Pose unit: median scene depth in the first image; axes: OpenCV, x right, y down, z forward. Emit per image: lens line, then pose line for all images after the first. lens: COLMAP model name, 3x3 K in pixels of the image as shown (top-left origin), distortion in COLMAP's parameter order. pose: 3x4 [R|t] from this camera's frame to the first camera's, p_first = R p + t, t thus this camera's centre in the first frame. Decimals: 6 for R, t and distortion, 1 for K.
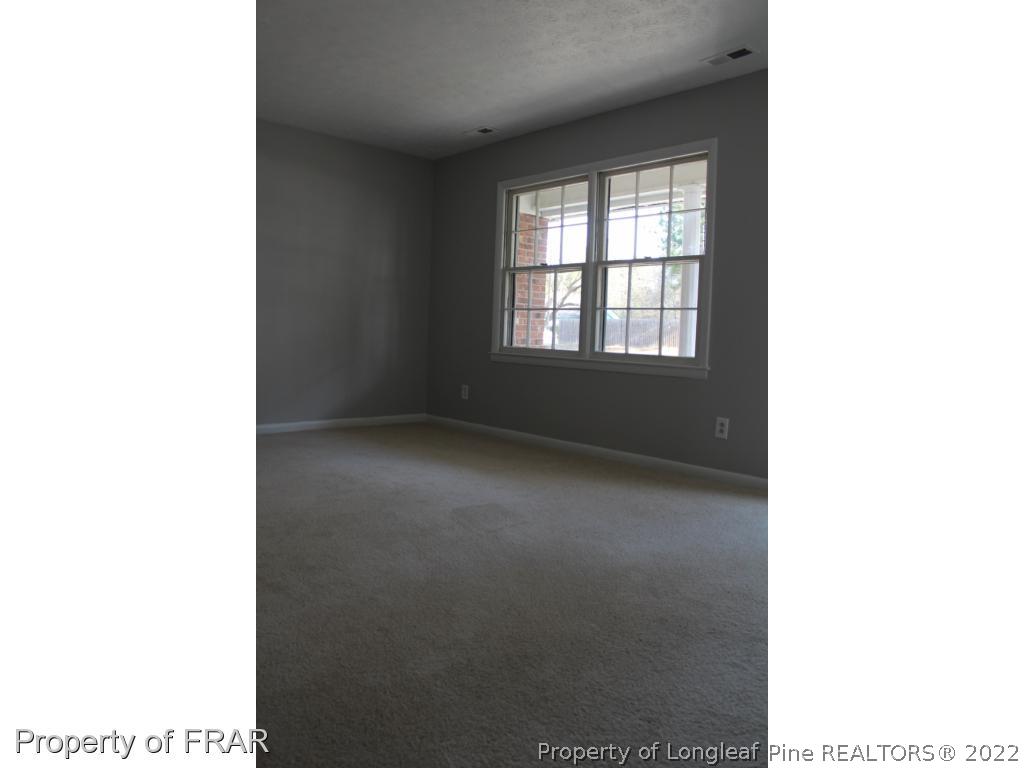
lens RADIAL K [[719.8, 0, 517.6], [0, 719.8, 382.0], [0, 0, 1]] dist [-0.116801, 0.211786]
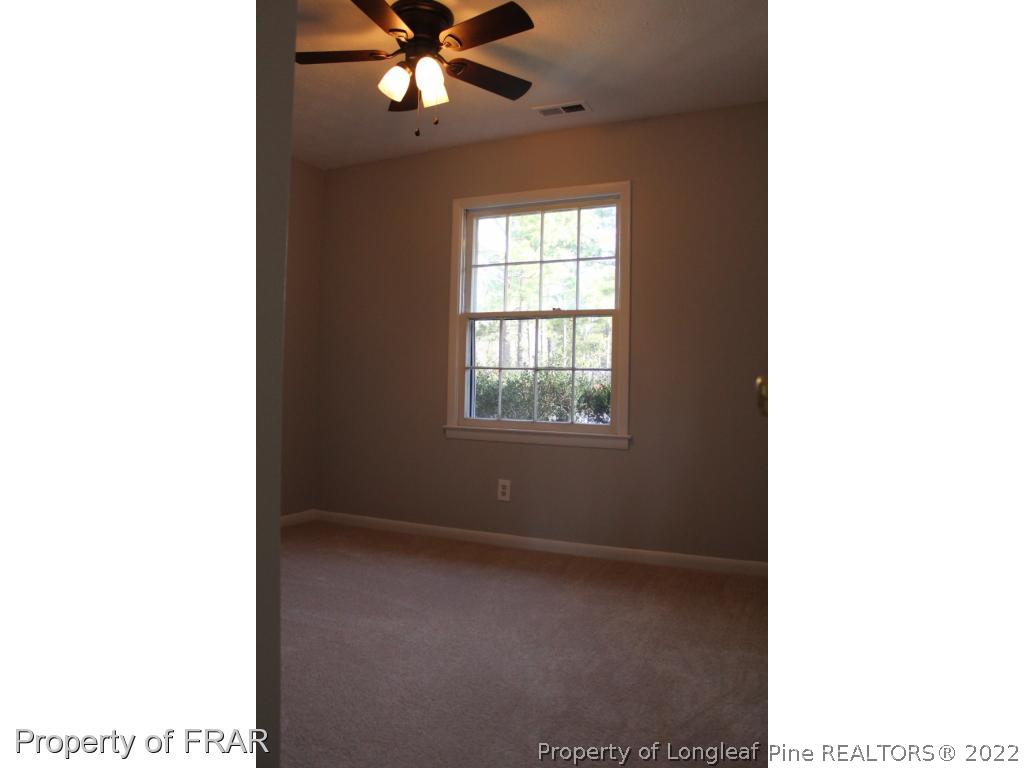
lens RADIAL K [[719.8, 0, 517.6], [0, 719.8, 382.0], [0, 0, 1]] dist [-0.116801, 0.211786]
pose [[0.923273, 0.002905, 0.384134, -0.198984], [0.028040, 0.996794, -0.074933, -0.023332], [-0.383121, 0.079955, 0.920231, 0.234544]]
